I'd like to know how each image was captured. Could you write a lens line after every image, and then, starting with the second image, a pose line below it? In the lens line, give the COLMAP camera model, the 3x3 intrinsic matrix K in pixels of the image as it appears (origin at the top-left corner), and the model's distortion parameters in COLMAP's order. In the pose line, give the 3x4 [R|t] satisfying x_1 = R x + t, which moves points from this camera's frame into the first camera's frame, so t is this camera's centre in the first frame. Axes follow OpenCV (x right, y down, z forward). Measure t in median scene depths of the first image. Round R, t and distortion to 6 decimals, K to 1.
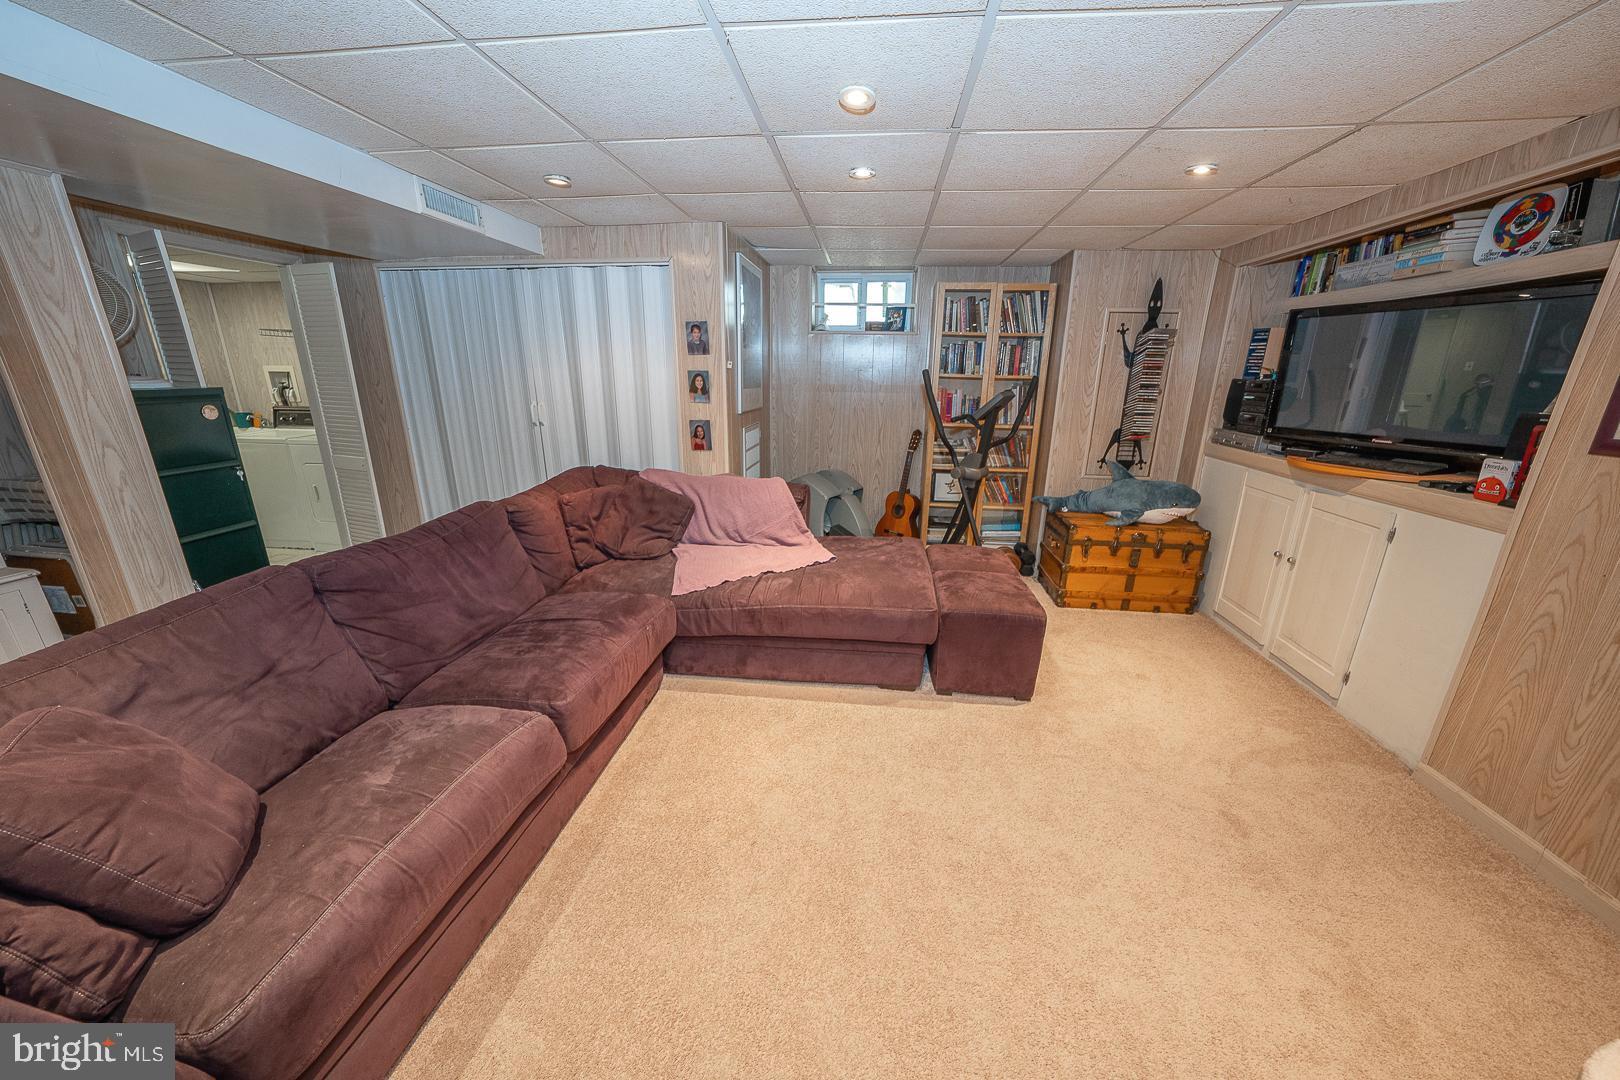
lens RADIAL K [[565.1, 0, 815.0], [0, 565.1, 529.3], [0, 0, 1]] dist [-0.001594, 0.000148]
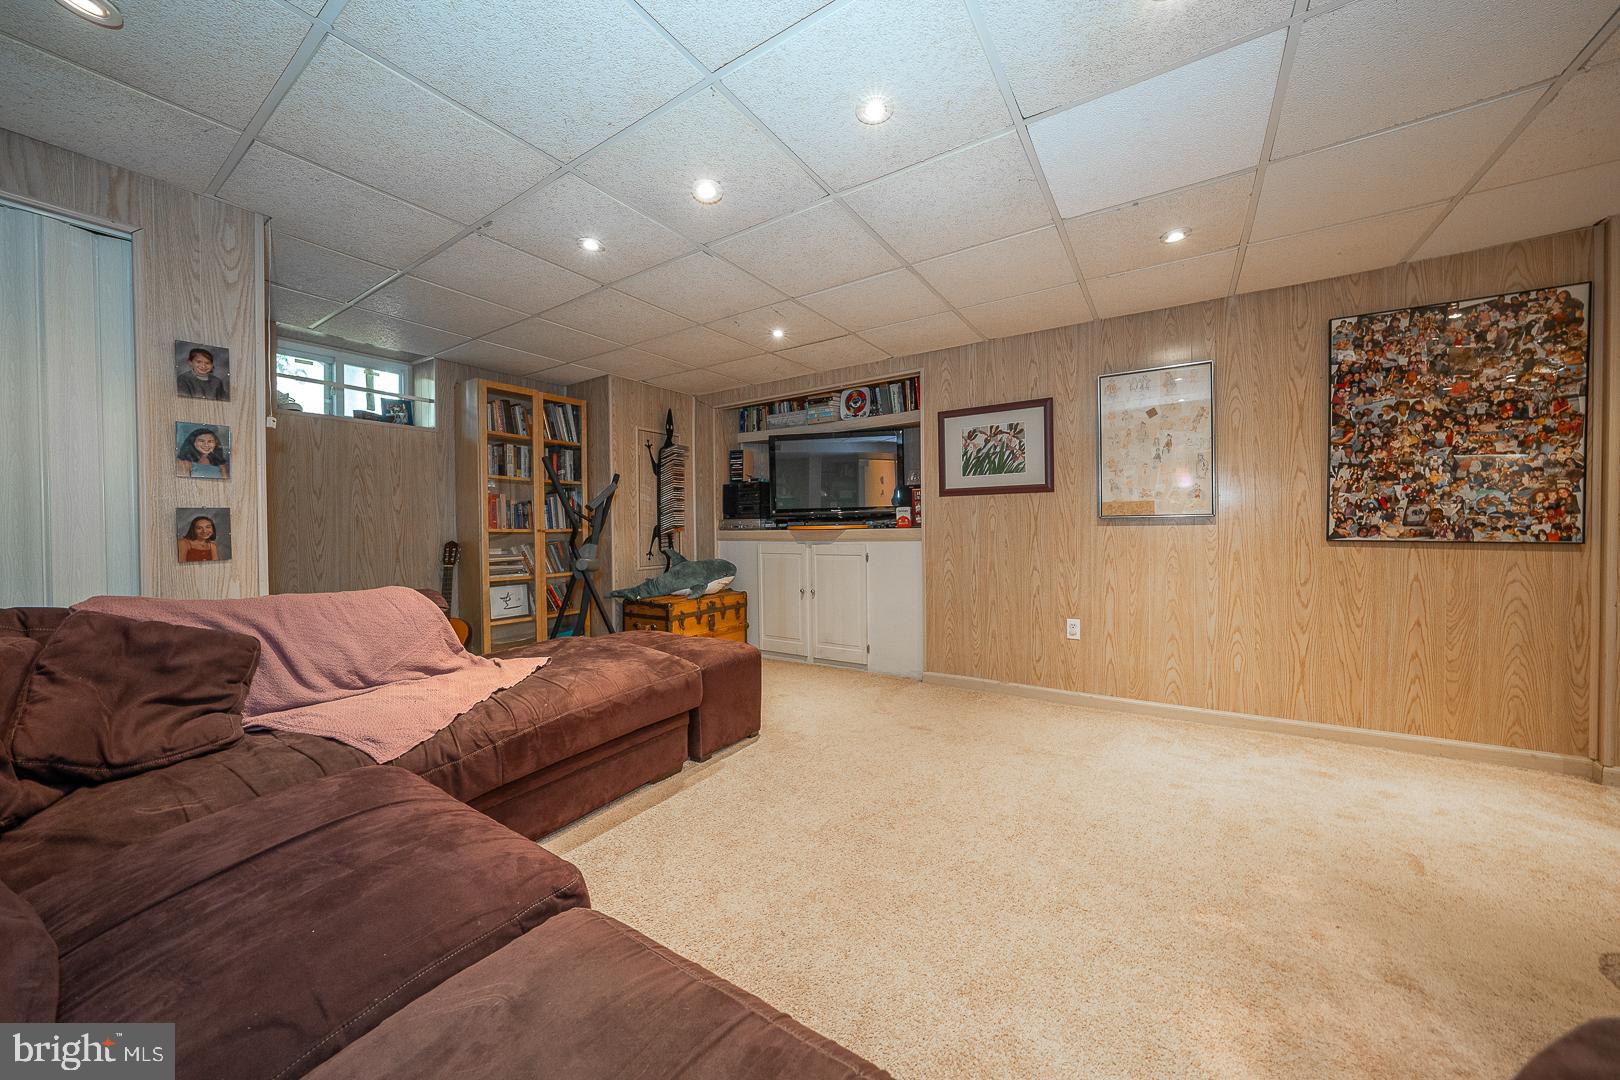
lens RADIAL K [[565.1, 0, 815.0], [0, 565.1, 529.3], [0, 0, 1]] dist [-0.001594, 0.000148]
pose [[0.461353, -0.028526, 0.886758, -0.439222], [0.262246, 0.959208, -0.105582, 0.050640], [-0.847574, 0.281259, 0.450014, 0.235296]]
